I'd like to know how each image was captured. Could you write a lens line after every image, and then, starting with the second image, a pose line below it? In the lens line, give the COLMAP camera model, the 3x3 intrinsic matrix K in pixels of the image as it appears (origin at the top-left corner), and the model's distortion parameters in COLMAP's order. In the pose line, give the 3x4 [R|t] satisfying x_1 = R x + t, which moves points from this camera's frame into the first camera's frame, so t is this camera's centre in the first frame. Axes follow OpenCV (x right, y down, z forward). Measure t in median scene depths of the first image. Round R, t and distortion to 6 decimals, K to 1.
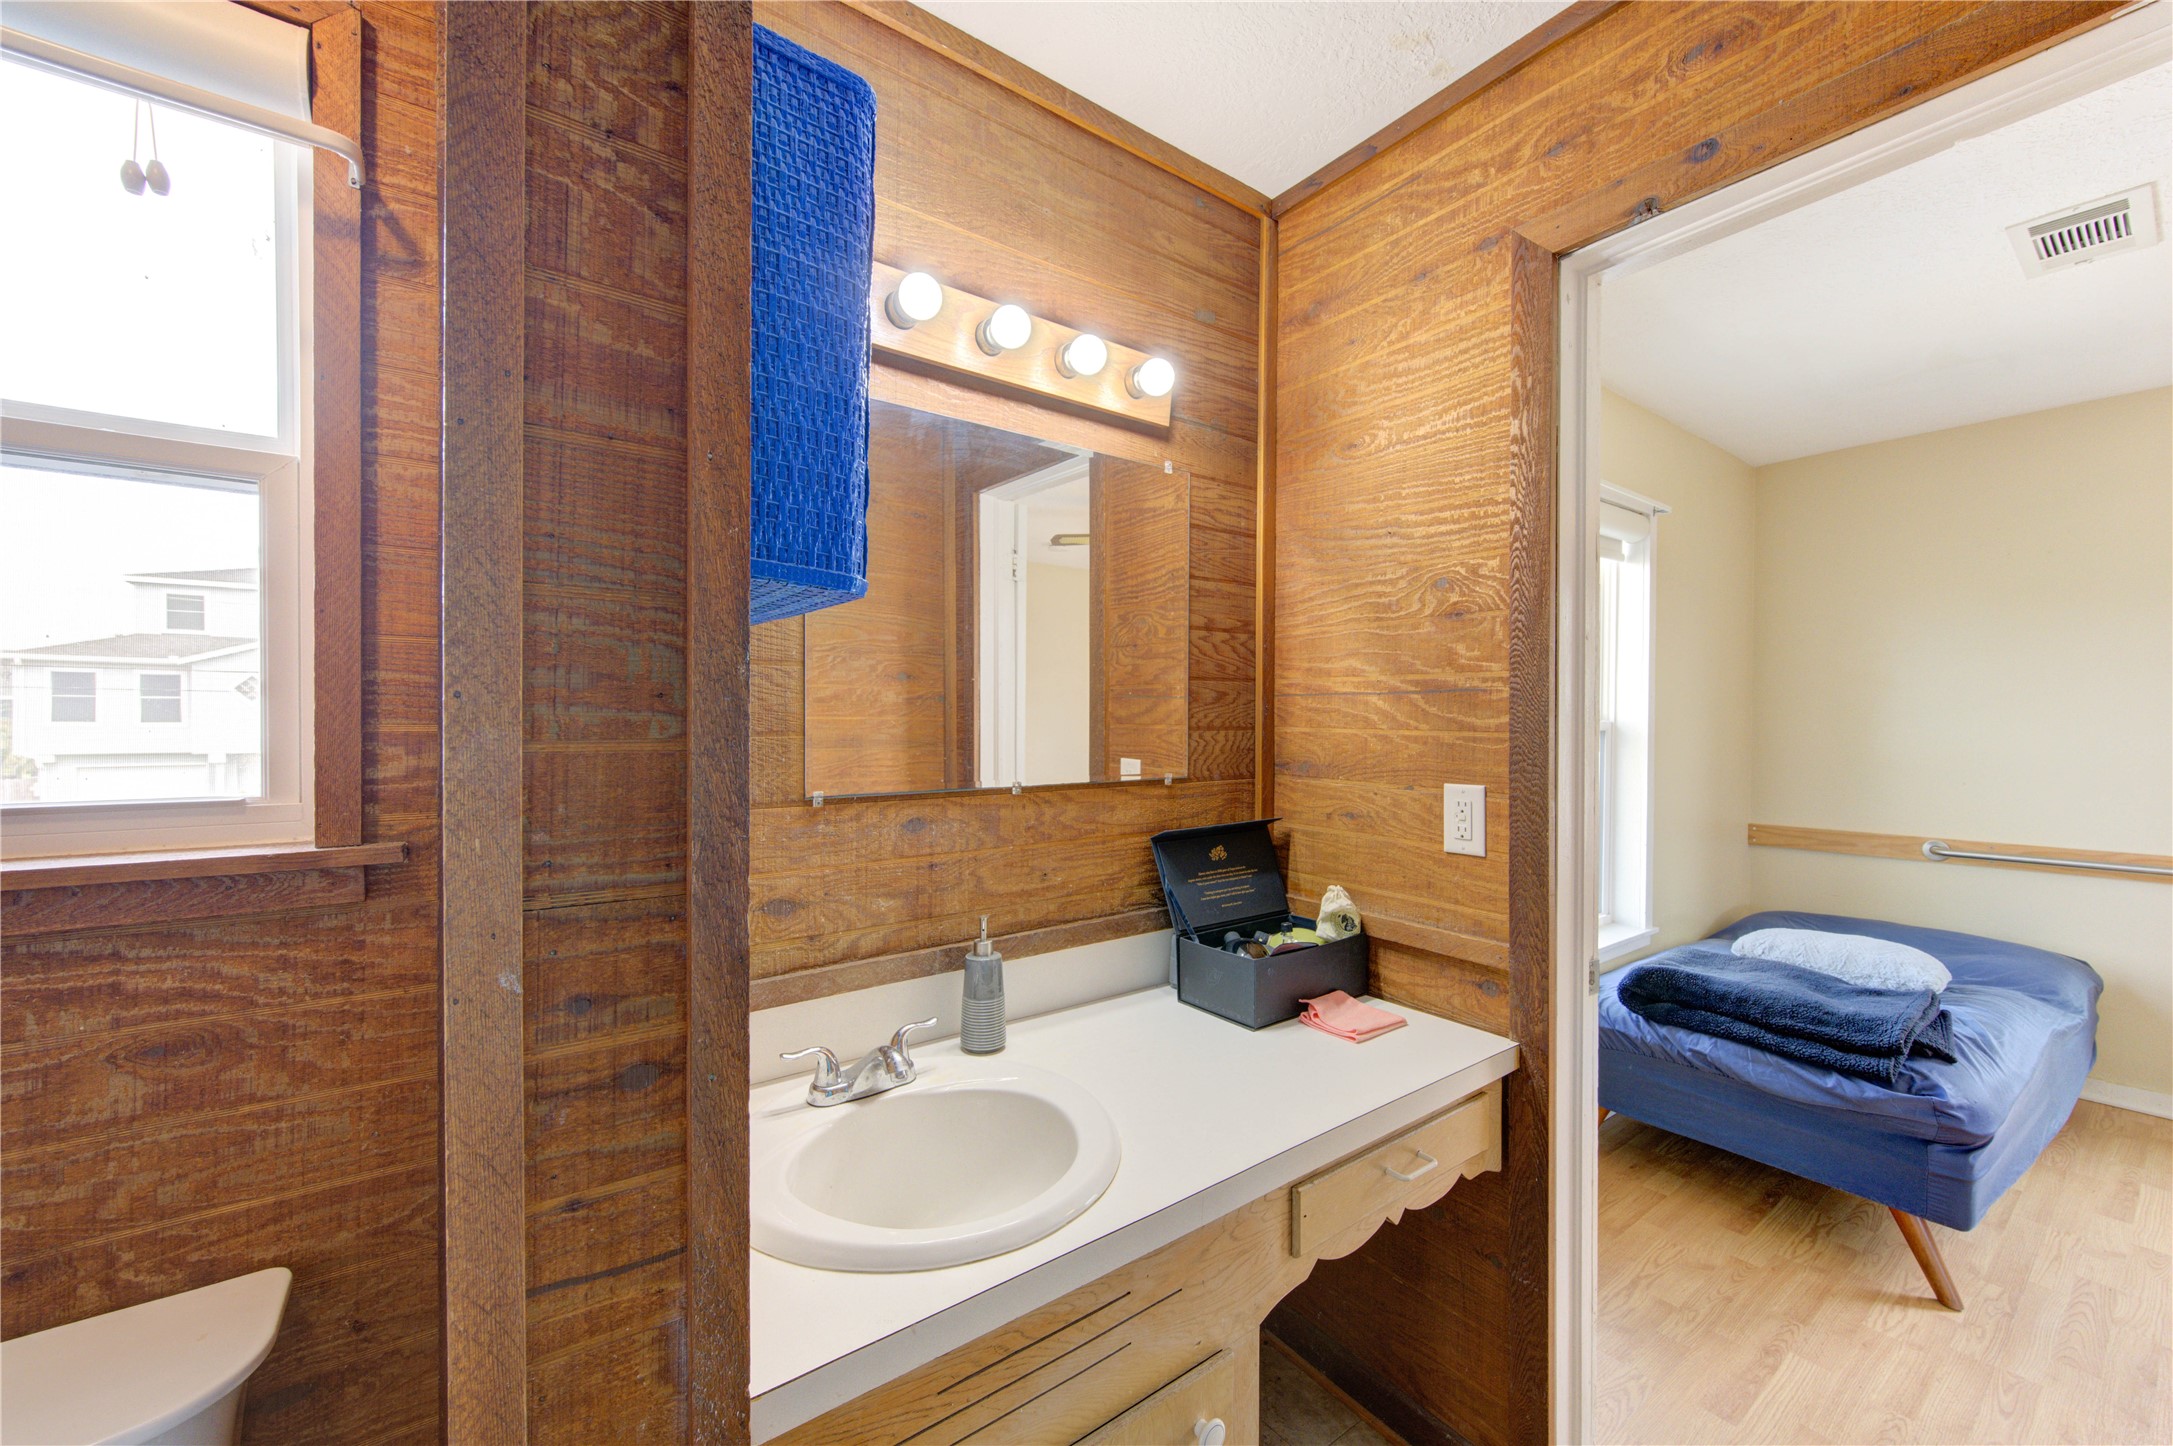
lens RADIAL K [[853.1, 0, 1094.2], [0, 853.1, 728.9], [0, 0, 1]] dist [0.000048, 0.000032]
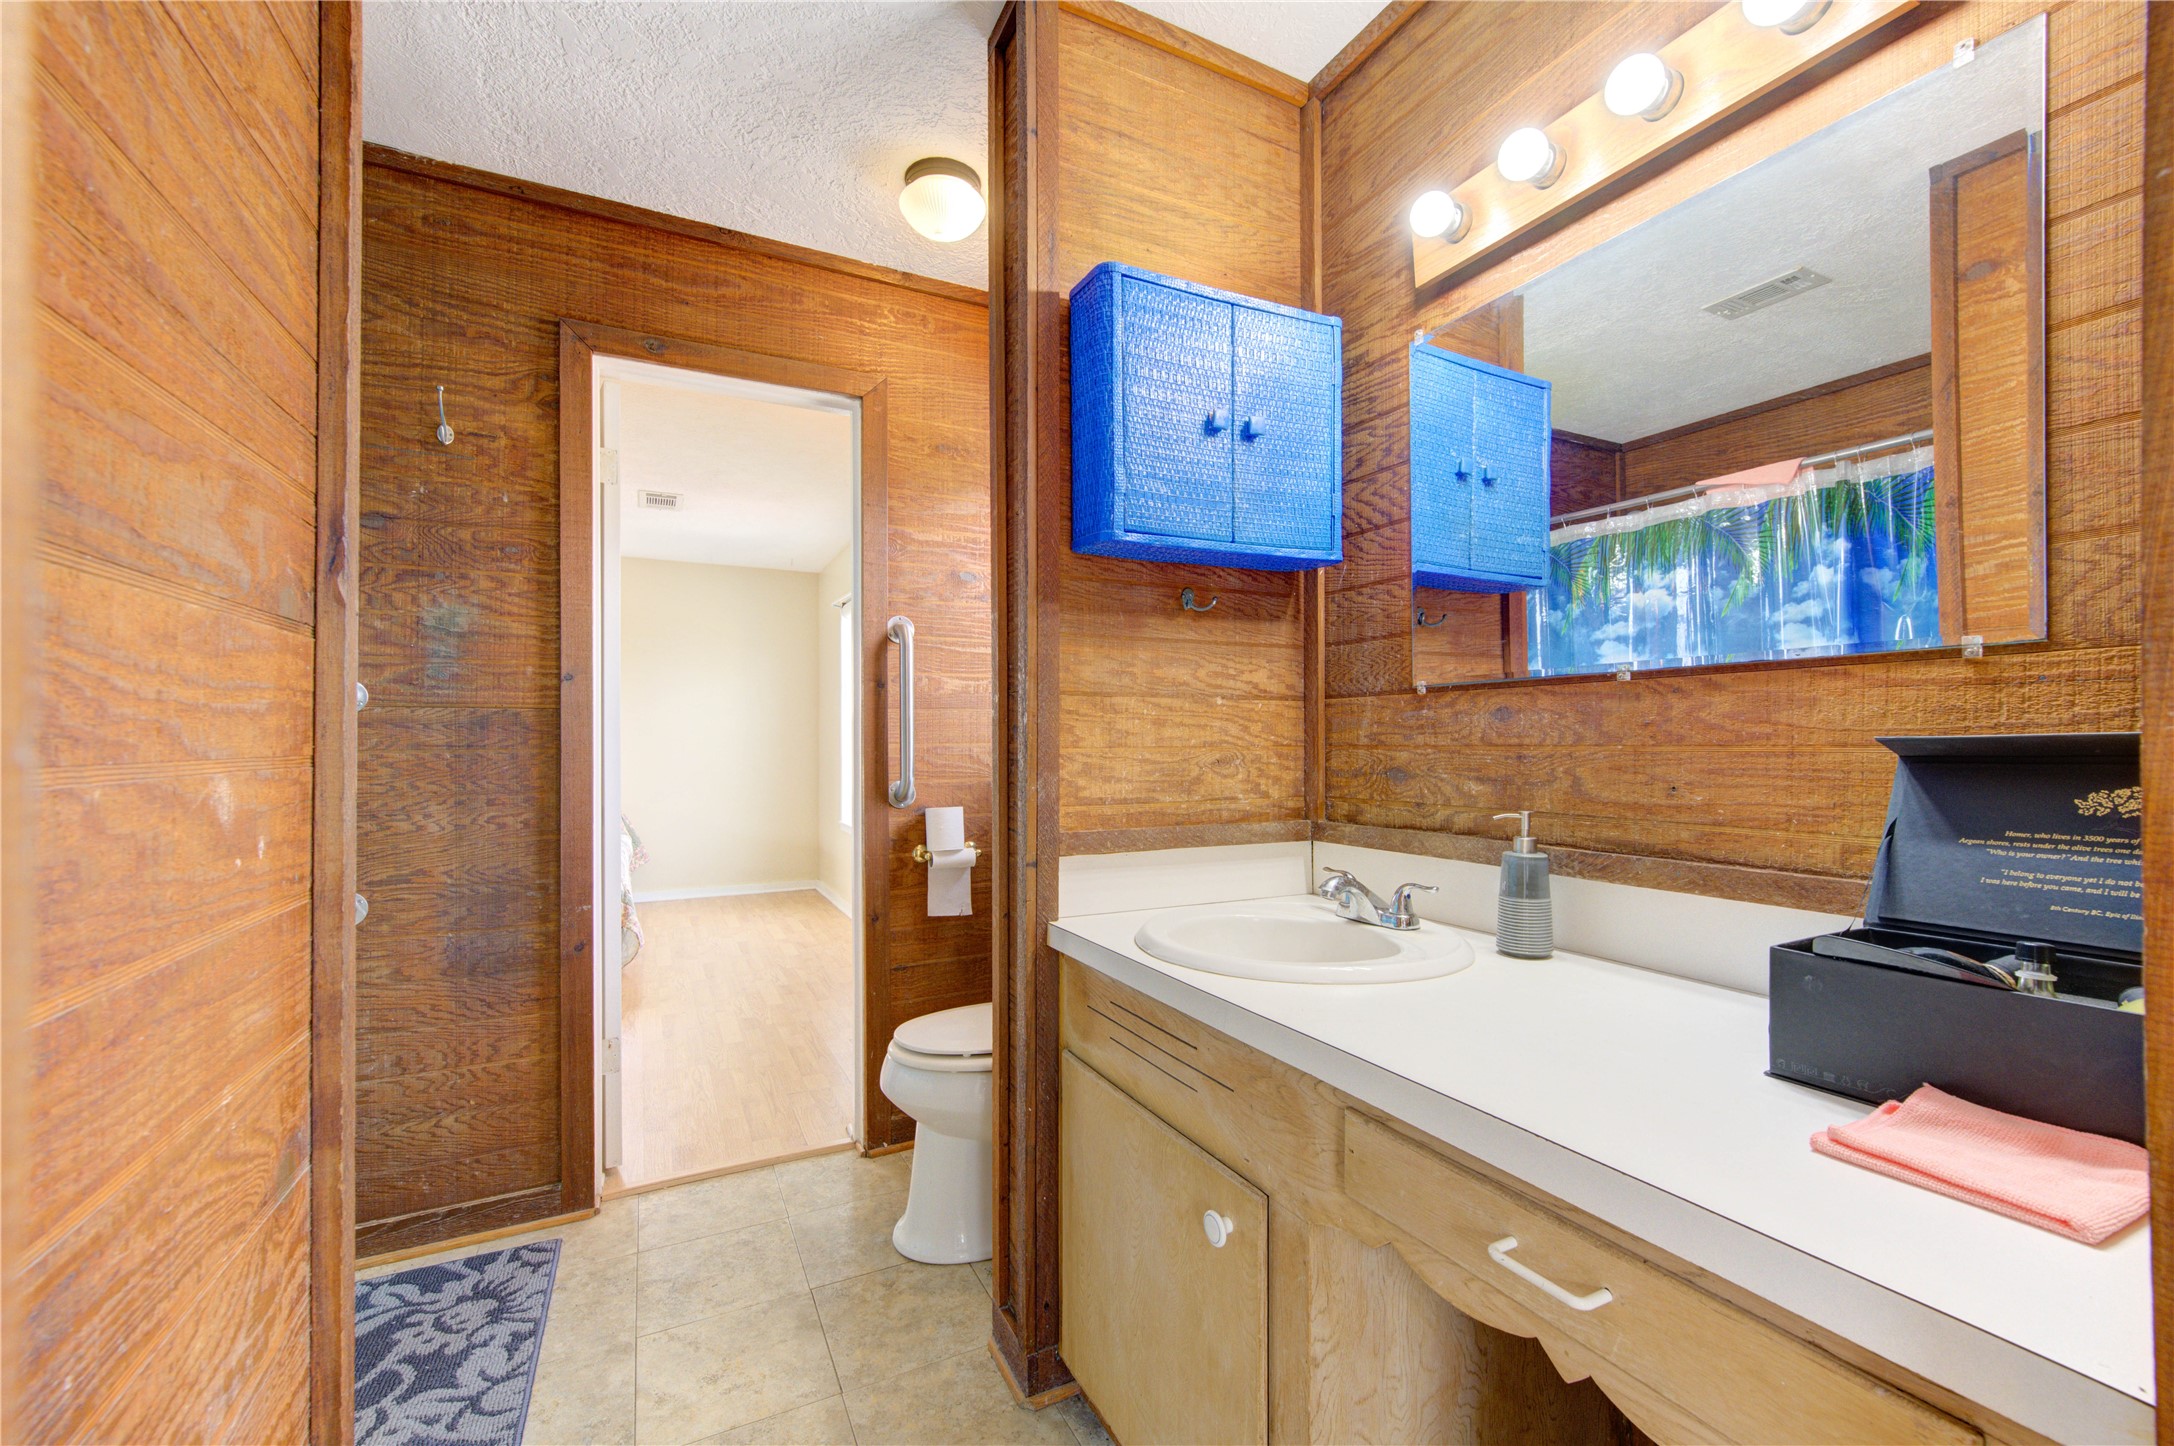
lens RADIAL K [[853.5, 0, 1094.7], [0, 853.5, 728.9], [0, 0, 1]] dist [0.000048, 0.000032]
pose [[-0.155908, -0.011974, -0.987699, 0.808060], [-0.002727, 0.999928, -0.011692, 0.137263], [0.987768, 0.000871, -0.155930, 0.656953]]
